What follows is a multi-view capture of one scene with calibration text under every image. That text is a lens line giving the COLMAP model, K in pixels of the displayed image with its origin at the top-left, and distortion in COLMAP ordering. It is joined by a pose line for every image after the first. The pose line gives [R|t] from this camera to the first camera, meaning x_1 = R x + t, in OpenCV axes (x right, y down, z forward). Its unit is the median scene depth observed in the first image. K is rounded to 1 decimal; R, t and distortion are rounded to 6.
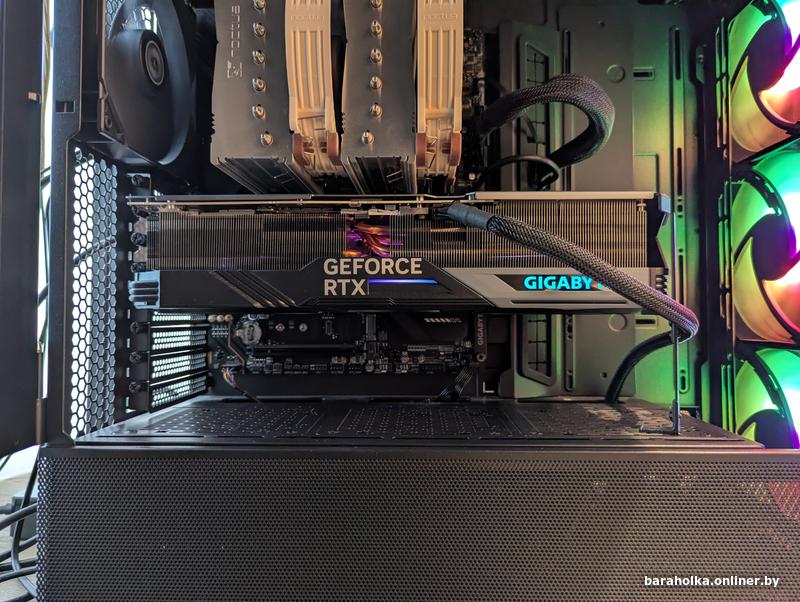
lens RADIAL K [[568.4, 0, 399.3], [0, 568.4, 299.0], [0, 0, 1]] dist [-0.041279, 0.009307]
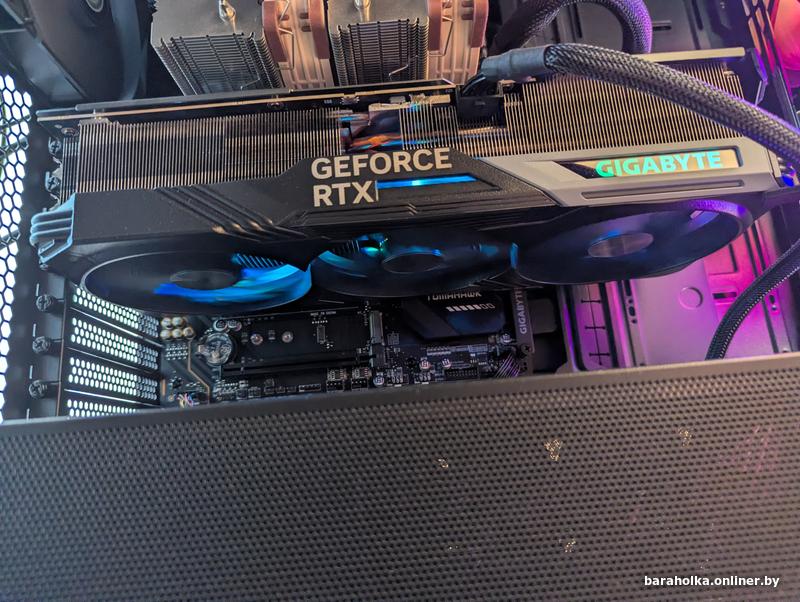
lens RADIAL K [[568.4, 0, 401.8], [0, 568.4, 302.7], [0, 0, 1]] dist [-0.041279, 0.009307]
pose [[0.996320, -0.076007, 0.039626, -0.061694], [0.083056, 0.970327, -0.227085, 0.269499], [-0.021190, 0.229540, 0.973068, 0.351956]]
